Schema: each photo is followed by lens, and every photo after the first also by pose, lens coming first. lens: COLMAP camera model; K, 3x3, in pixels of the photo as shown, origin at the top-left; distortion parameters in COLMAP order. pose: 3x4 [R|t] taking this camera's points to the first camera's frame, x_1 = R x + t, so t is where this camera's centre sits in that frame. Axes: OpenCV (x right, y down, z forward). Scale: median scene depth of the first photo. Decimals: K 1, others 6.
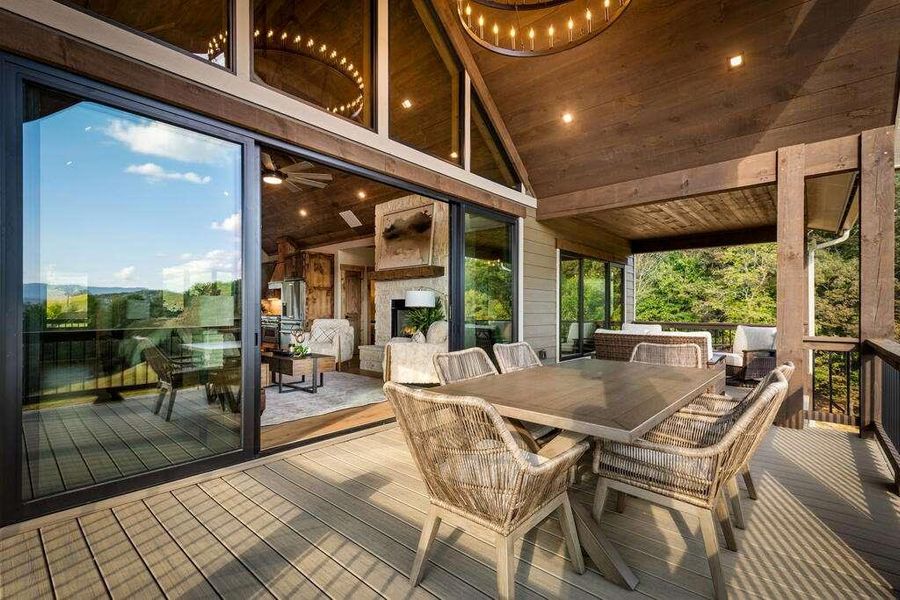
lens RADIAL K [[399.9, 0, 453.1], [0, 399.9, 311.2], [0, 0, 1]] dist [0.000719, 0.000233]
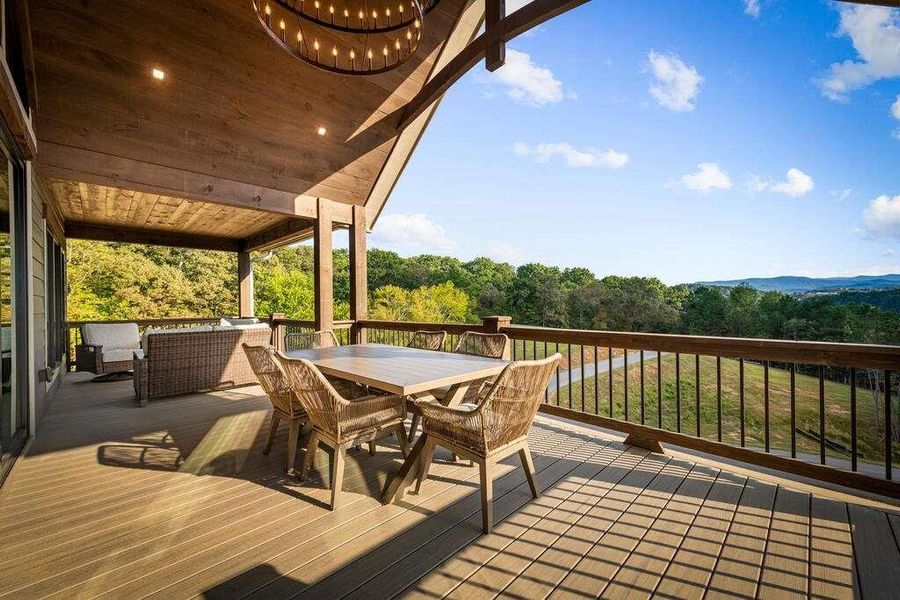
lens RADIAL K [[353.0, 0, 456.3], [0, 353.0, 302.6], [0, 0, 1]] dist [-0.000334, -0.000227]
pose [[0.041459, -0.001671, 0.999139, -0.316755], [0.015219, 0.999884, 0.001041, -0.003958], [-0.999024, 0.015163, 0.041480, 0.283527]]
